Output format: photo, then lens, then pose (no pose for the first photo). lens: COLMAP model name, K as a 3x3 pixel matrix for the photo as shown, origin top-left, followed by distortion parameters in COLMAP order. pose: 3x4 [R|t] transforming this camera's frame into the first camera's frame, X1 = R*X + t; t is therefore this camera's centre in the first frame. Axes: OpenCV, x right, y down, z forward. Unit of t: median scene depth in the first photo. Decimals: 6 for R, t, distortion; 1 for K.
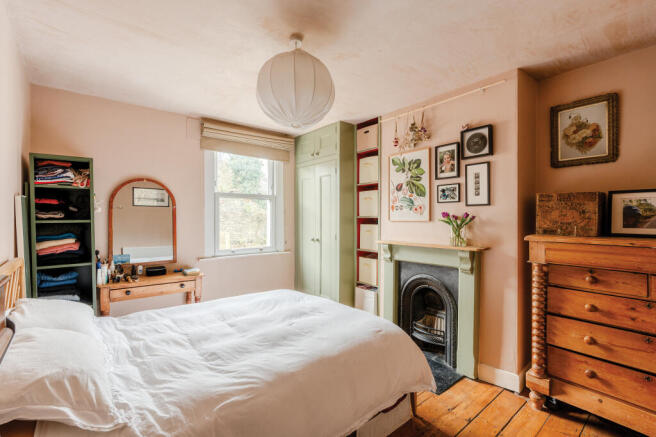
lens RADIAL K [[299.8, 0, 329.8], [0, 299.8, 213.0], [0, 0, 1]] dist [-0.000572, 0.000615]
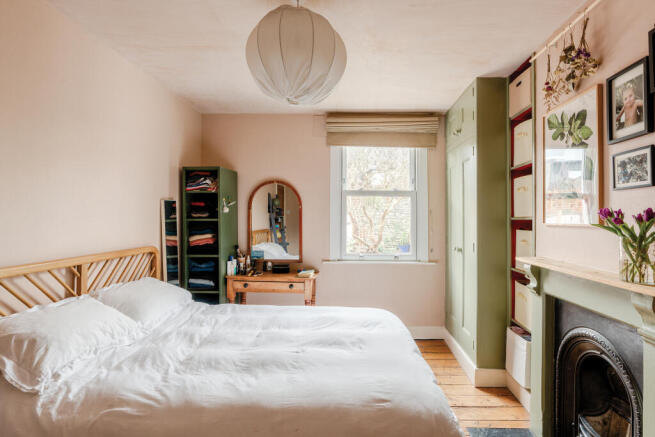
lens RADIAL K [[337.8, 0, 343.8], [0, 337.8, 206.9], [0, 0, 1]] dist [-0.002095, 0.000281]
pose [[0.751168, -0.015668, -0.659925, 0.372487], [0.001392, 0.999754, -0.022151, 0.005254], [0.660110, 0.015720, 0.751005, 0.269424]]
